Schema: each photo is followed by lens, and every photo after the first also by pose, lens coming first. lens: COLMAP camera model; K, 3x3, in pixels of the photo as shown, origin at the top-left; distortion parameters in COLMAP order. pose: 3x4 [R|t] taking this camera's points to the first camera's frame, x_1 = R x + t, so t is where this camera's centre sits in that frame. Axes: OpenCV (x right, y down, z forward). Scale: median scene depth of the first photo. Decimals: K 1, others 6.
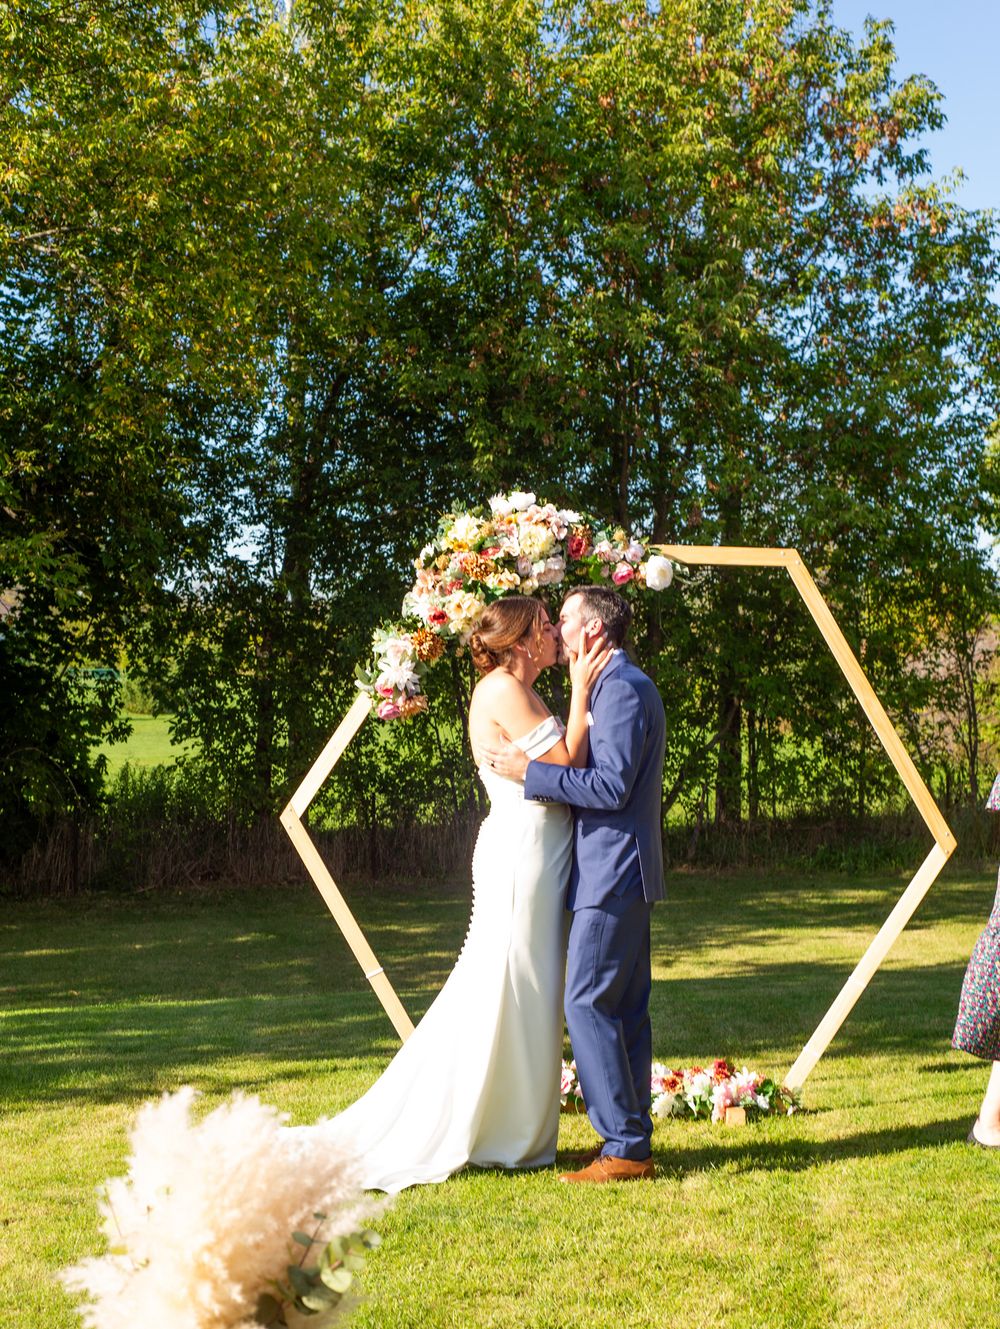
lens RADIAL K [[2343.6, 0, 497.1], [0, 2343.6, 779.2], [0, 0, 1]] dist [0.043131, -0.142178]
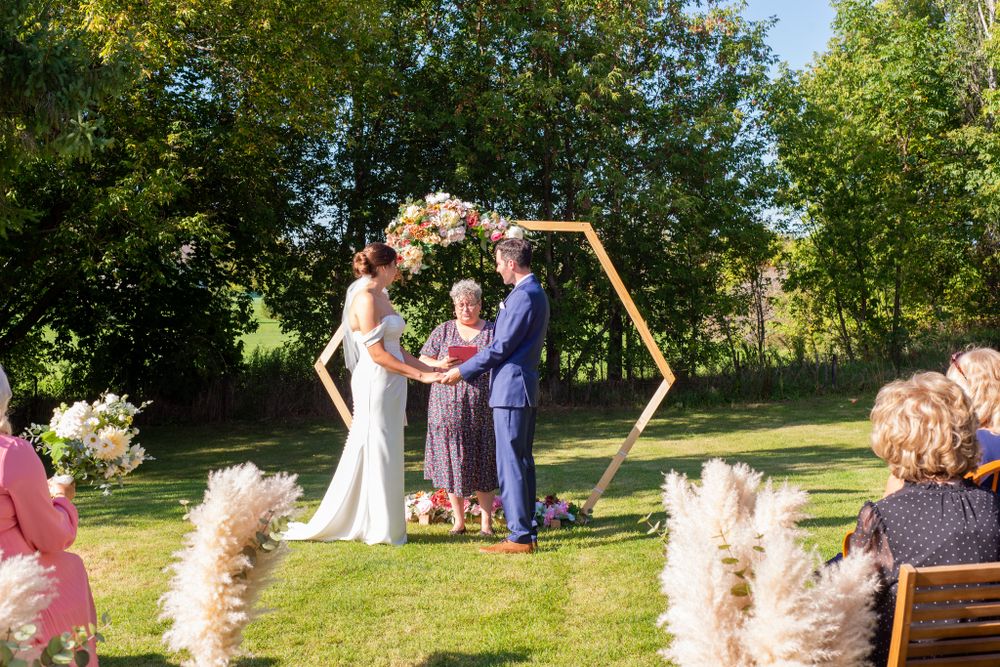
lens RADIAL K [[1455.9, 0, 492.2], [0, 1455.9, 328.2], [0, 0, 1]] dist [0.004077, 0.103172]
pose [[0.999993, 0.000411, -0.003621, 0.018704], [-0.000491, 0.999754, -0.022169, 0.004301], [0.003611, 0.022171, 0.999748, -0.057465]]
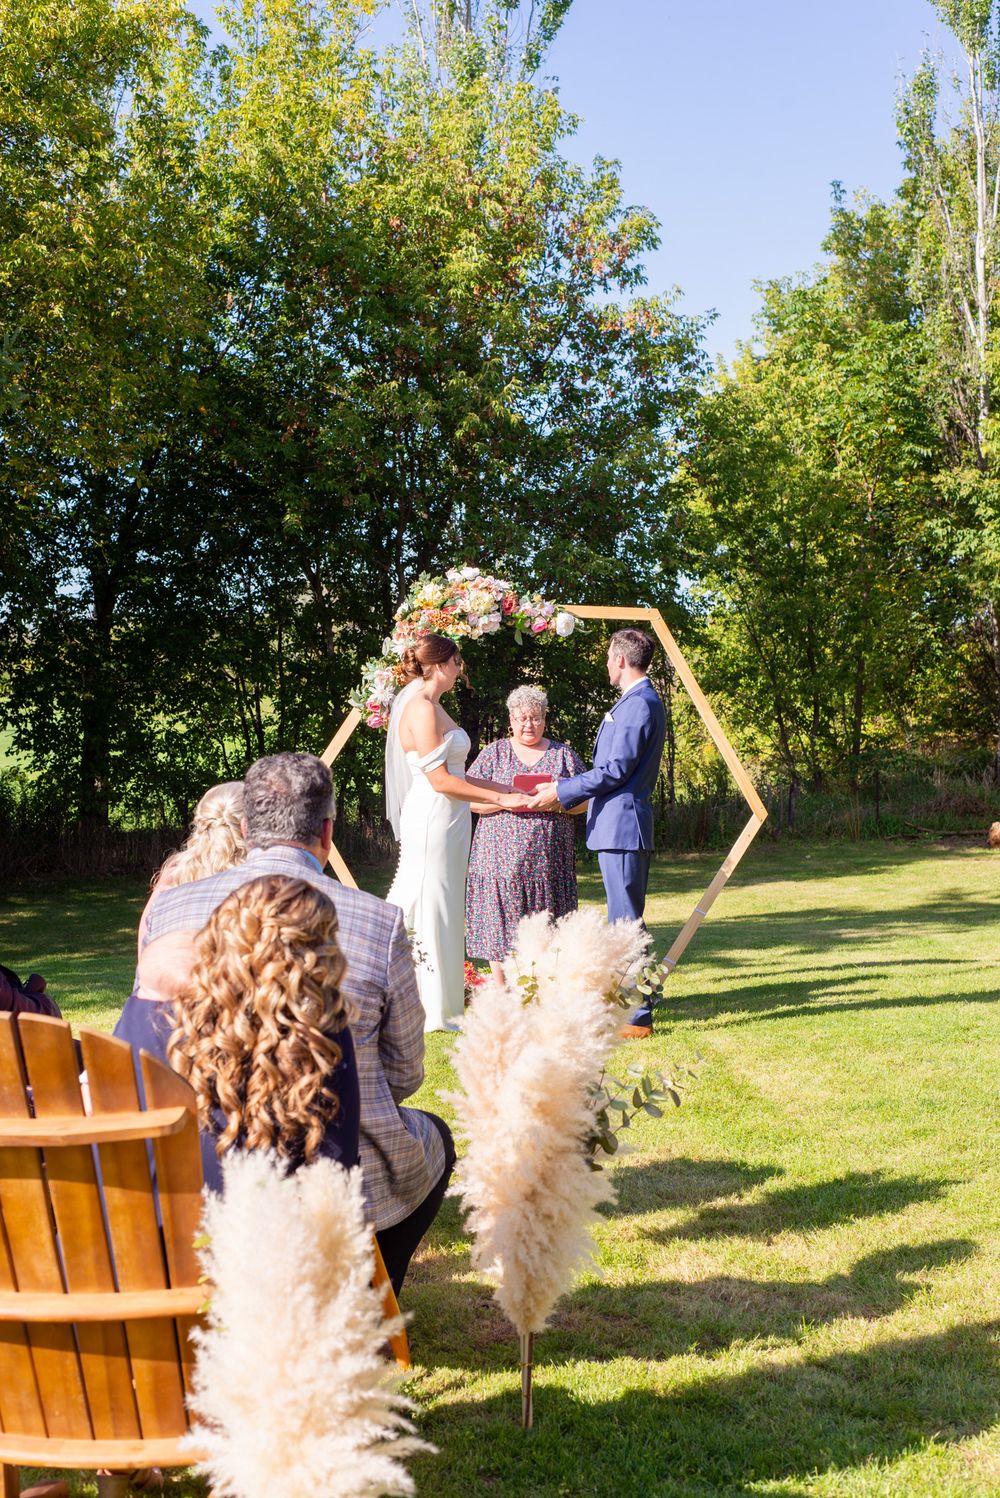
lens RADIAL K [[2181.0, 0, 500.0], [0, 2181.0, 749.0], [0, 0, 1]] dist [0.004077, 0.103172]
pose [[0.989775, 0.001557, 0.142628, -0.054241], [0.001484, 0.999774, -0.021209, 0.005246], [-0.142628, 0.021204, 0.989549, -0.103416]]
